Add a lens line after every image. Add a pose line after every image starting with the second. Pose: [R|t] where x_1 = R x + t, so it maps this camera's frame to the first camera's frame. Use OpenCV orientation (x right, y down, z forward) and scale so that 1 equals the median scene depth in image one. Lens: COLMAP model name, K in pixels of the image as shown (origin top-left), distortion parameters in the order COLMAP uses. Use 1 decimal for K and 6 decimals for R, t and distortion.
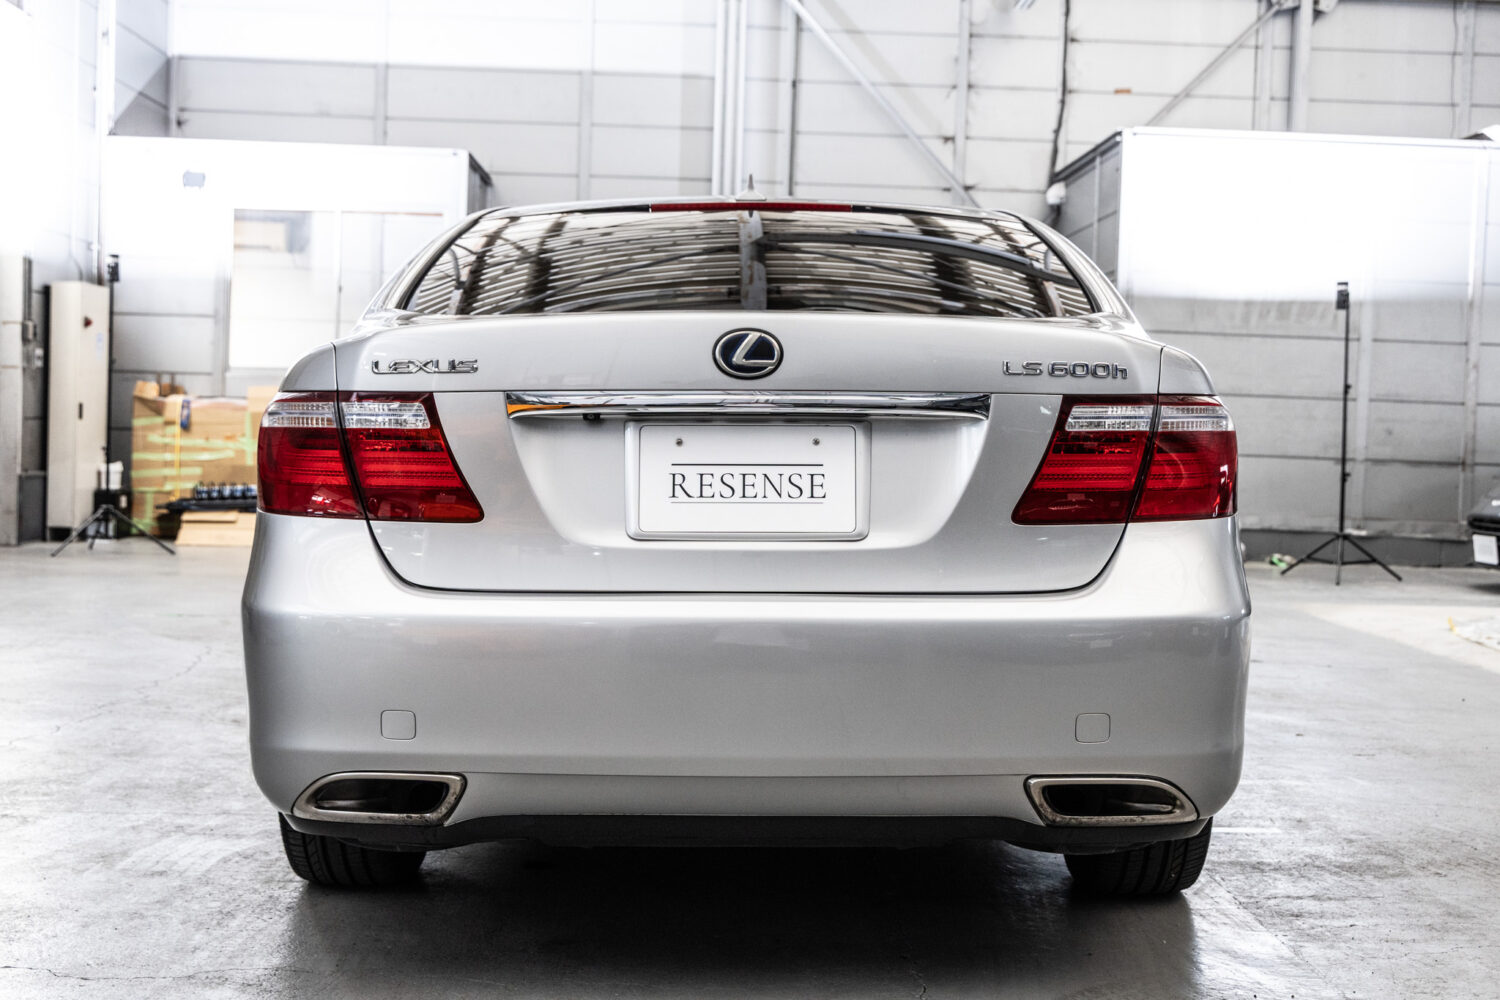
lens RADIAL K [[1925.6, 0, 750.0], [0, 1925.6, 500.0], [0, 0, 1]] dist [0.002083, 0.053174]
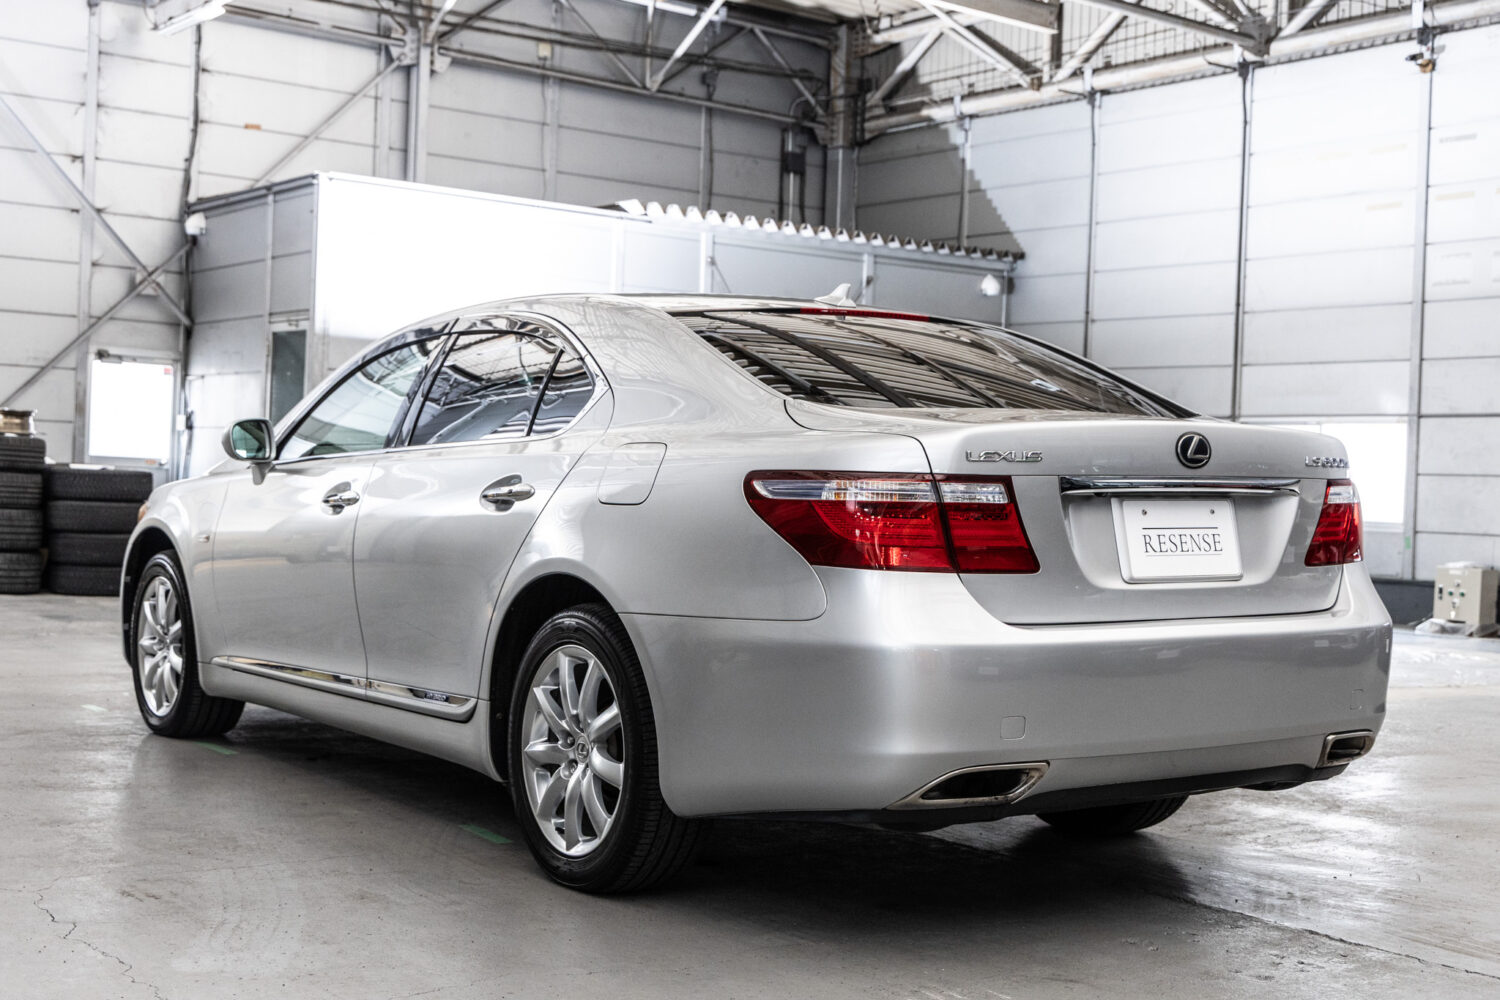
lens RADIAL K [[1988.3, 0, 750.0], [0, 1988.3, 500.0], [0, 0, 1]] dist [-0.000640, 0.047867]
pose [[0.833744, -0.001763, 0.552148, -0.164455], [0.009081, 0.999903, -0.010521, -0.004076], [-0.552076, 0.013786, 0.833680, -0.006308]]
